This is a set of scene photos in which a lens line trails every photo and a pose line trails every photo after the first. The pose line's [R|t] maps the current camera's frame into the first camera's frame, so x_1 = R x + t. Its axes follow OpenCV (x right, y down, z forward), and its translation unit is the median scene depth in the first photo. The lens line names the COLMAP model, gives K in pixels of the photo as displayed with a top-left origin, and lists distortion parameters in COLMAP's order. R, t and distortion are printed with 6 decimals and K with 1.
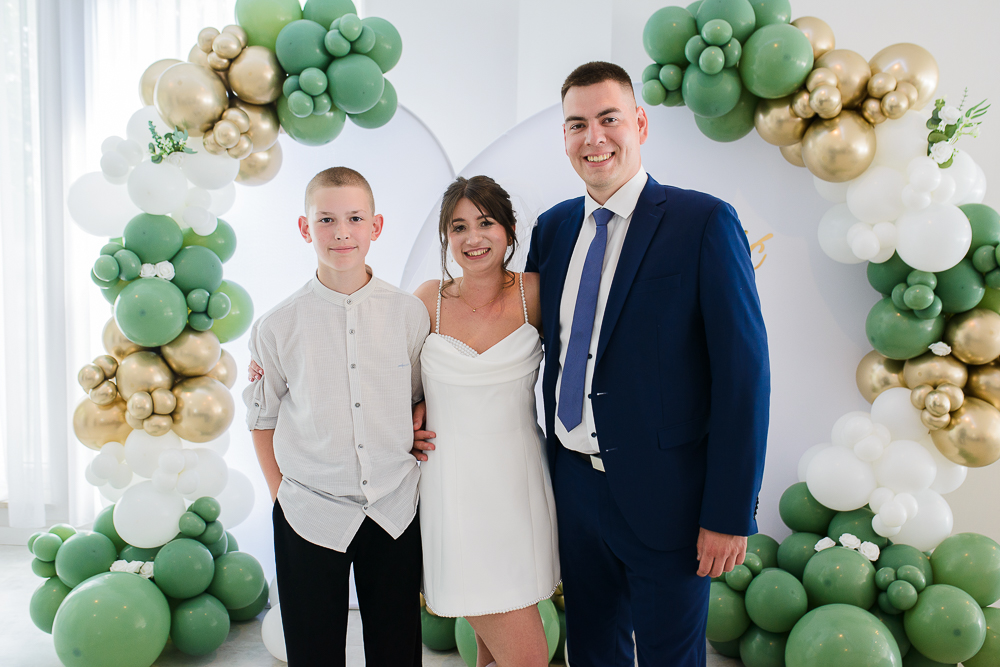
lens RADIAL K [[977.9, 0, 497.8], [0, 977.9, 334.6], [0, 0, 1]] dist [-0.019014, 0.029207]
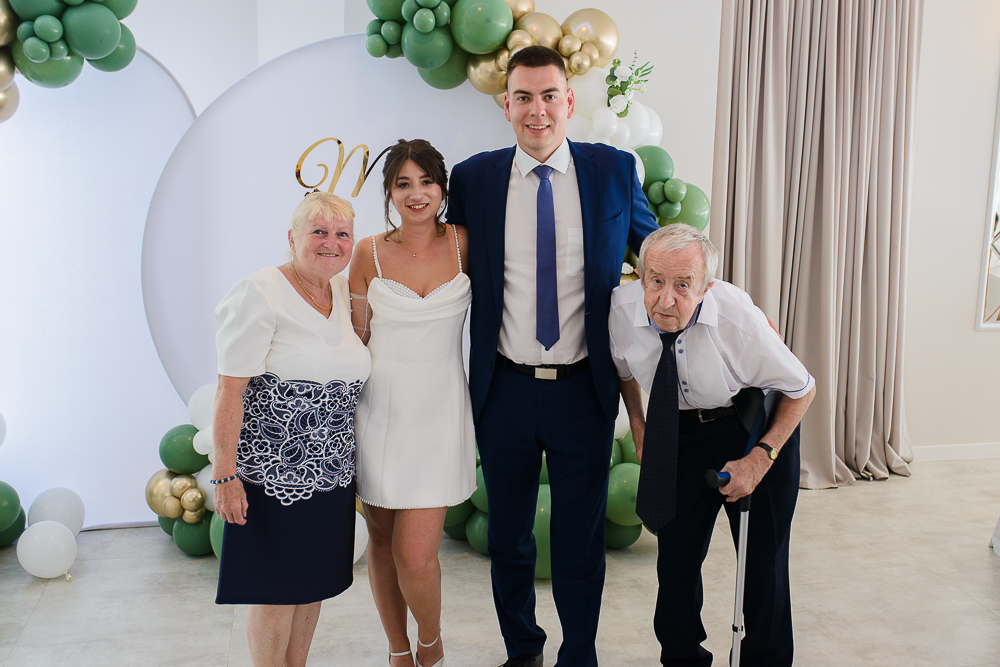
lens RADIAL K [[1057.4, 0, 531.4], [0, 1057.4, 311.7], [0, 0, 1]] dist [-0.015490, 0.047789]
pose [[0.973162, -0.034095, 0.227582, 0.046641], [0.021870, 0.998190, 0.056028, -0.007725], [-0.229080, -0.049548, 0.972146, -0.234844]]
